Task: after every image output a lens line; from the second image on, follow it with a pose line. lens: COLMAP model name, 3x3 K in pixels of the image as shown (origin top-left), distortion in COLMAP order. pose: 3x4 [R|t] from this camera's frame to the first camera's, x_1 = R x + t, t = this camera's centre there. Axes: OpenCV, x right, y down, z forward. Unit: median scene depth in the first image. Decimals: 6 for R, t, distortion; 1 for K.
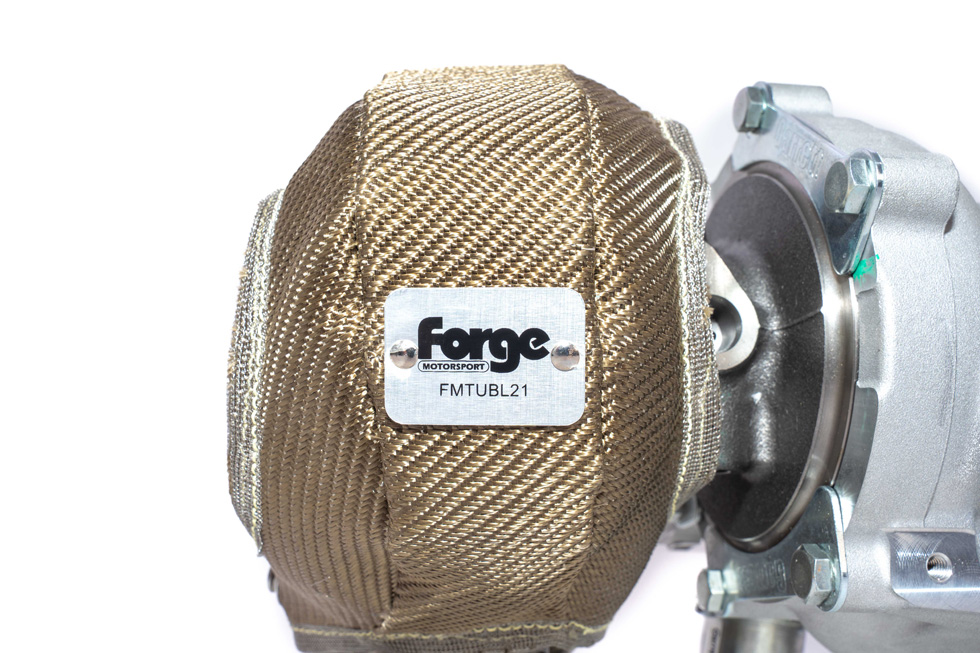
lens RADIAL K [[855.5, 0, 490.0], [0, 855.5, 326.5], [0, 0, 1]] dist [-0.006991, 0.000432]
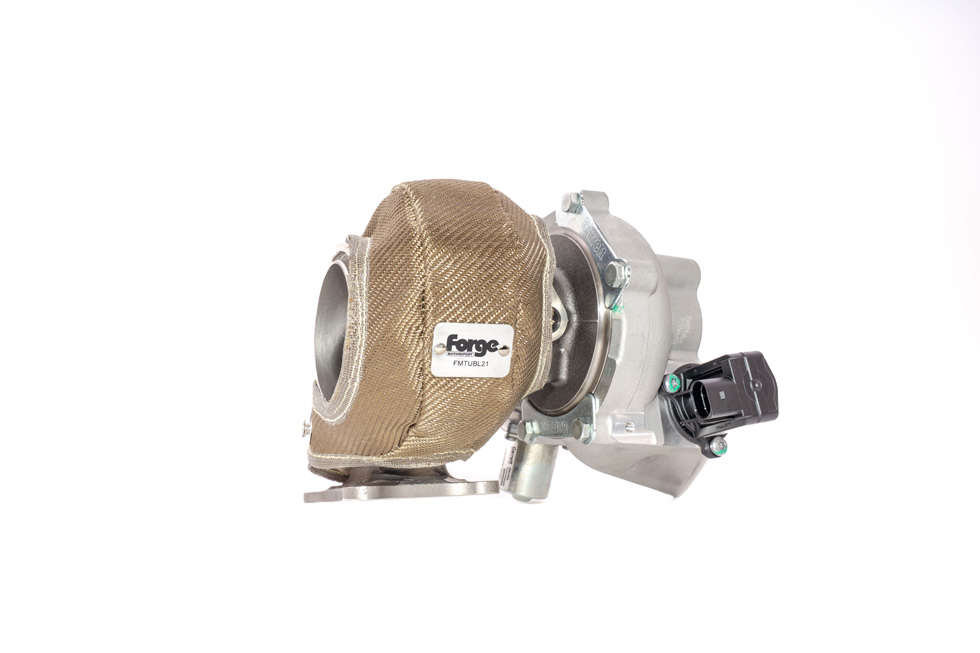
lens RADIAL K [[855.5, 0, 490.0], [0, 855.5, 326.5], [0, 0, 1]] dist [-0.006991, 0.000432]
pose [[0.949790, 0.022255, 0.312097, -0.720278], [-0.087949, 0.976241, 0.198036, -0.517021], [-0.300274, -0.215541, 0.929181, -1.262387]]
